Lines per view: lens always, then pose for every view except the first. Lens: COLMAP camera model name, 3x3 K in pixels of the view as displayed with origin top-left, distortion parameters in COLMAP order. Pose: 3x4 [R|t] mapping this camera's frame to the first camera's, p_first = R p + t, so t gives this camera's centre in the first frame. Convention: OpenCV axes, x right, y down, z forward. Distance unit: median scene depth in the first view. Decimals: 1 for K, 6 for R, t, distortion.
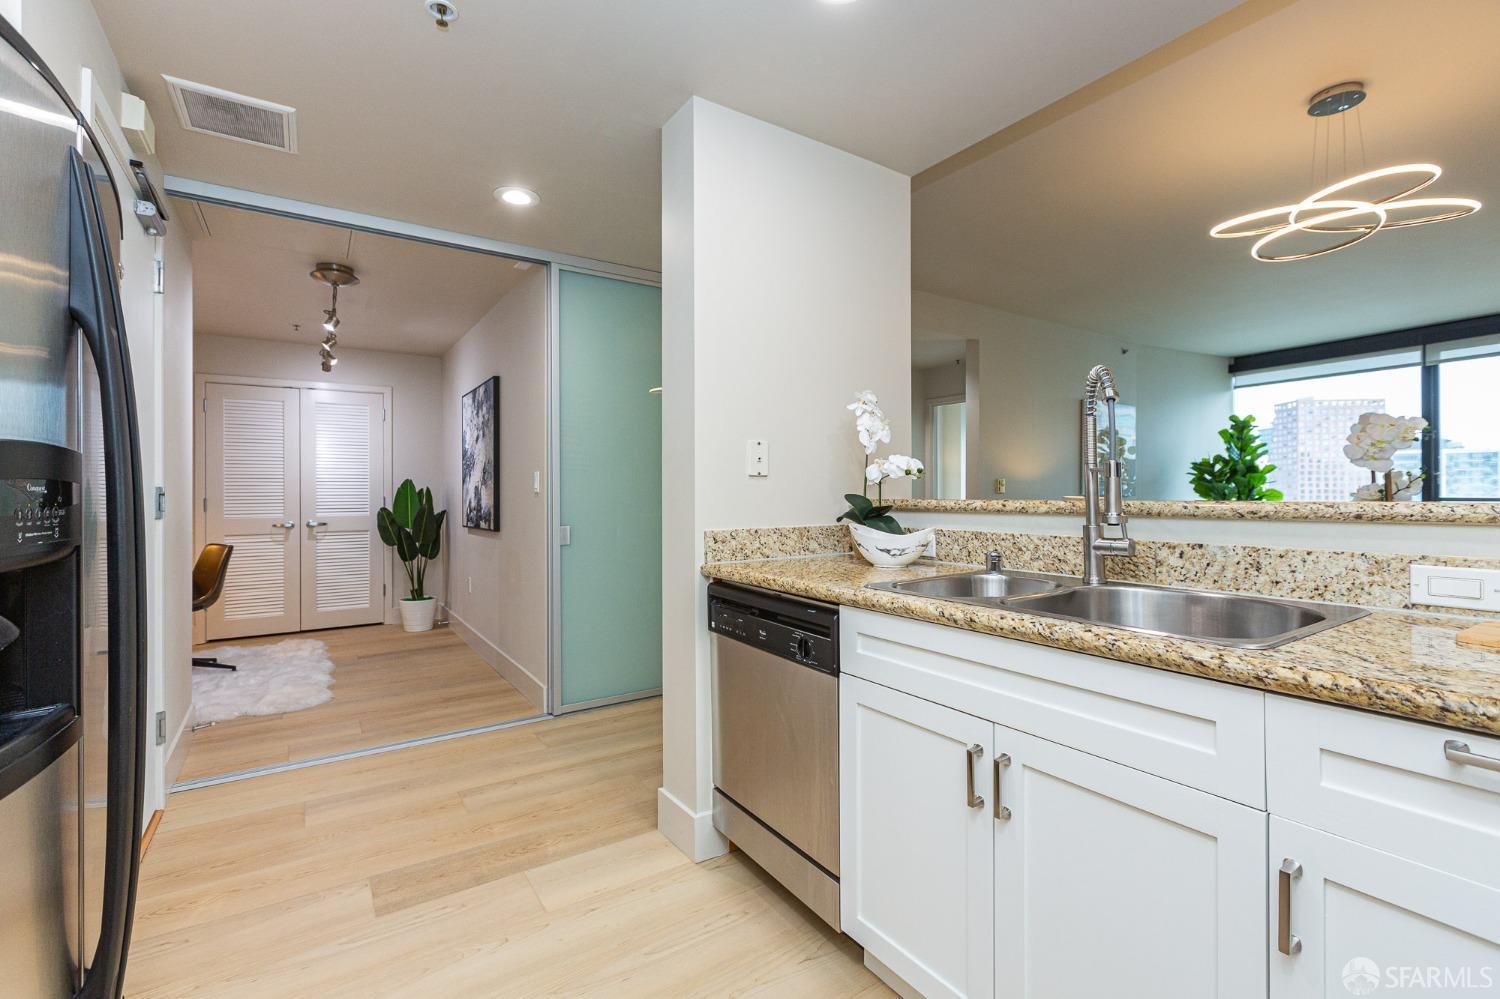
lens RADIAL K [[669.7, 0, 737.6], [0, 669.7, 492.9], [0, 0, 1]] dist [0.002899, -0.000836]
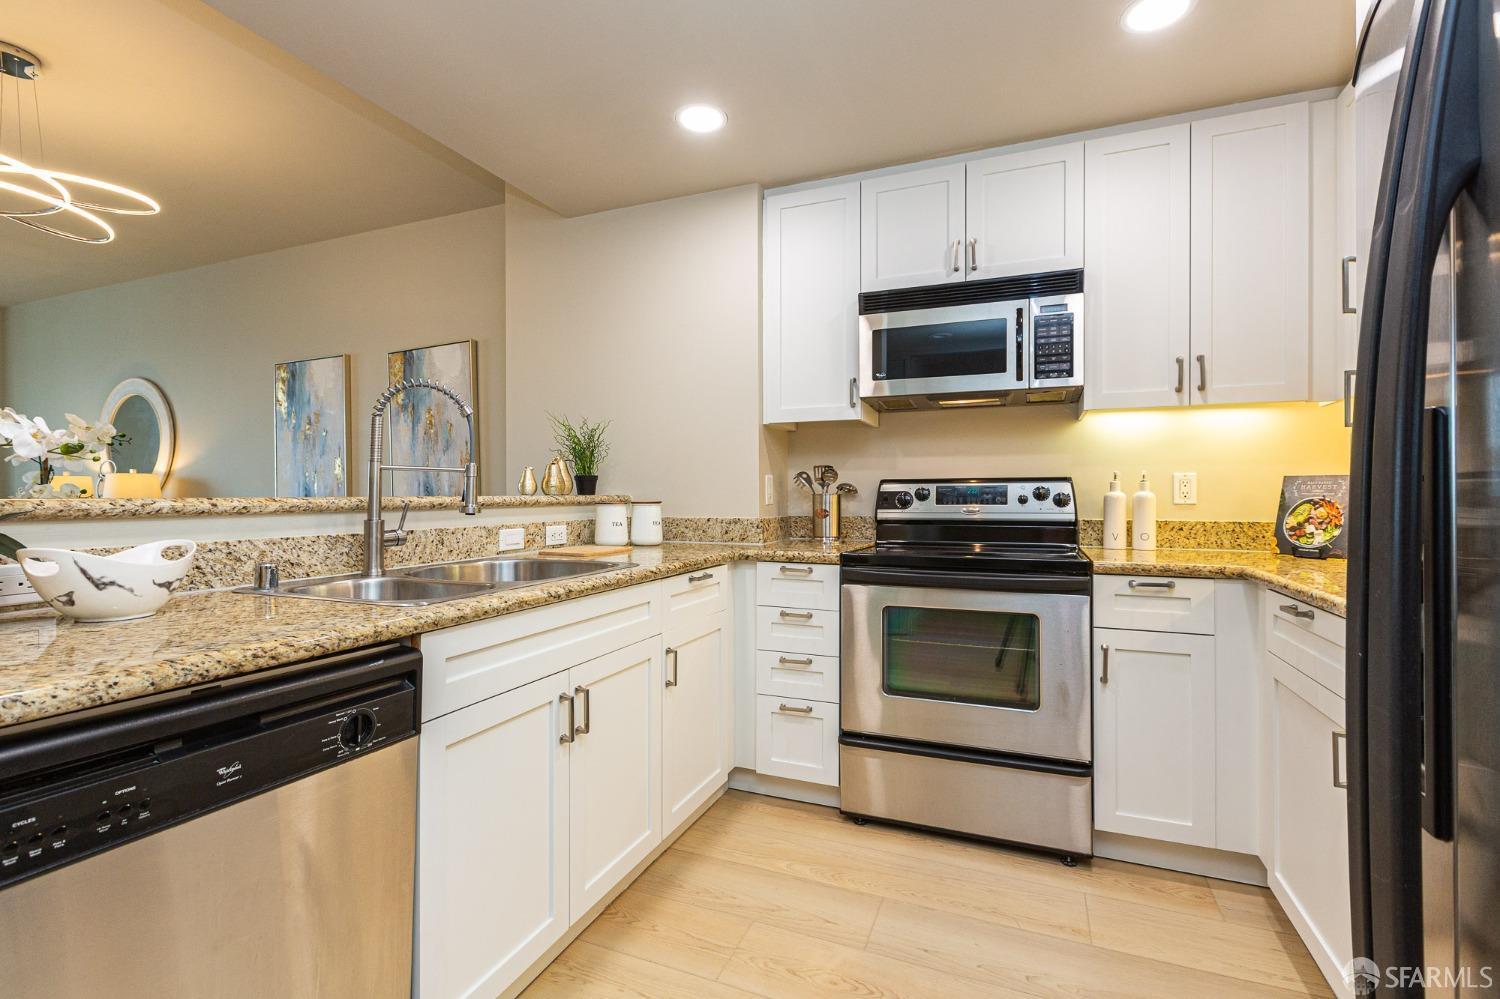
lens RADIAL K [[669.7, 0, 746.8], [0, 669.7, 494.7], [0, 0, 1]] dist [0.002899, -0.000836]
pose [[-0.559573, 0.003766, 0.828772, -0.659282], [0.003424, 0.999992, -0.002232, 0.012898], [-0.828774, 0.001589, -0.559582, 1.094123]]
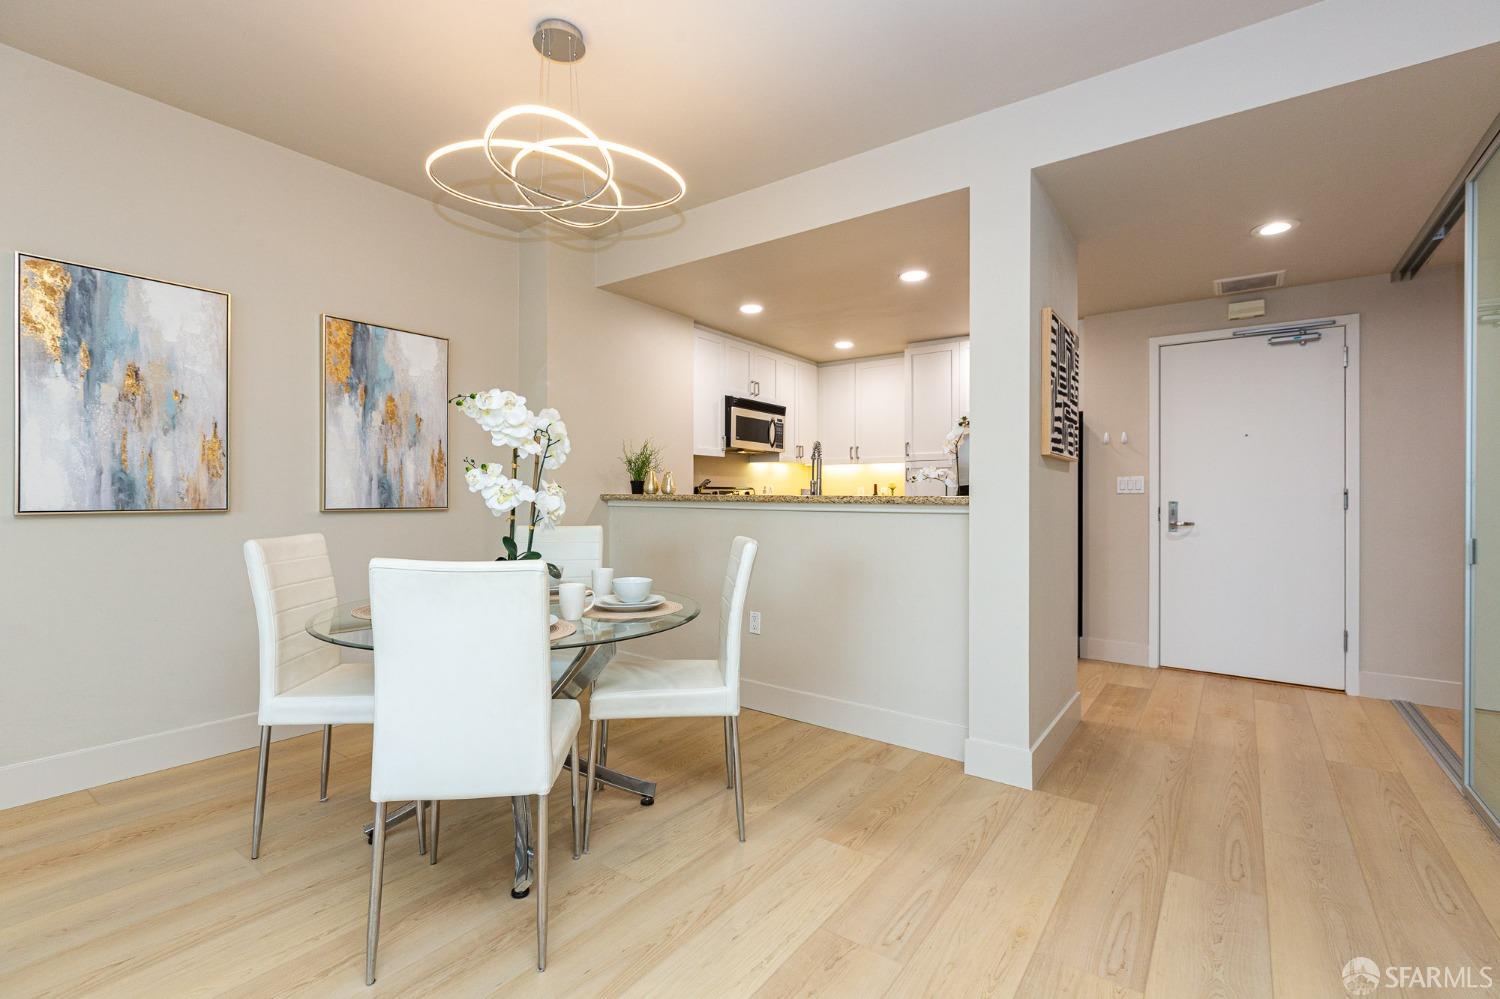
lens RADIAL K [[669.7, 0, 743.5], [0, 669.7, 492.8], [0, 0, 1]] dist [0.002899, -0.000836]
pose [[-0.940908, -0.003513, -0.338644, 1.598107], [-0.002667, 0.999992, -0.002963, 0.009293], [0.338652, -0.001885, -0.940910, 3.079171]]
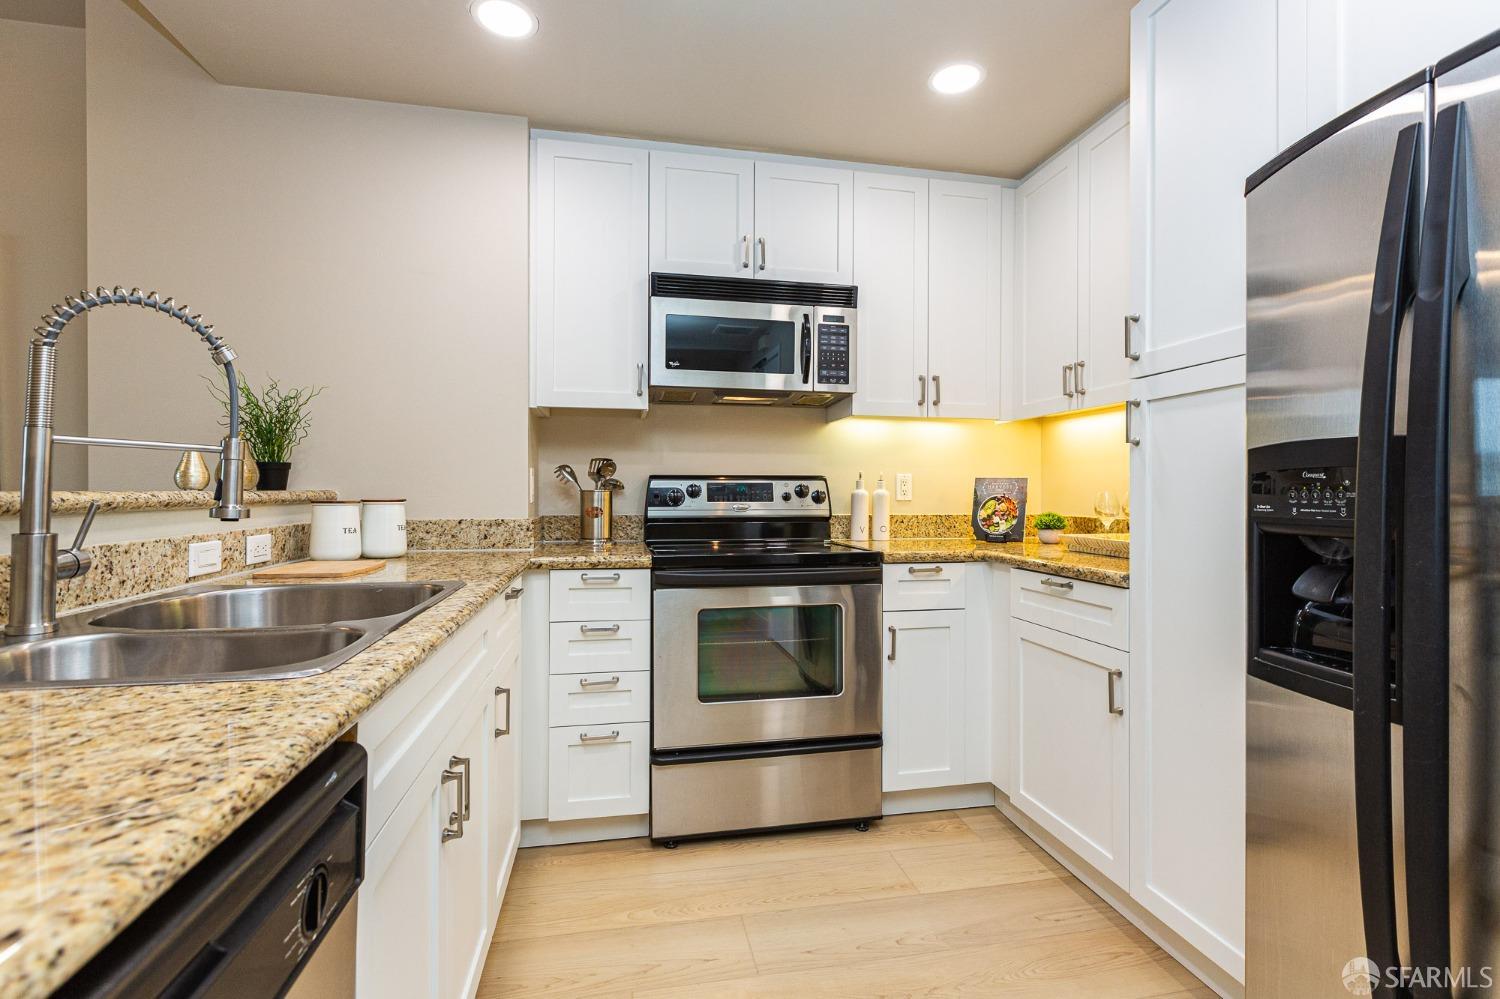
lens RADIAL K [[697.4, 0, 752.6], [0, 697.4, 496.4], [0, 0, 1]] dist [0.003038, -0.000115]
pose [[-0.923847, -0.002045, 0.382755, -0.272161], [0.000047, 0.999985, 0.005458, 0.012887], [-0.382761, 0.005060, -0.923834, 1.307976]]
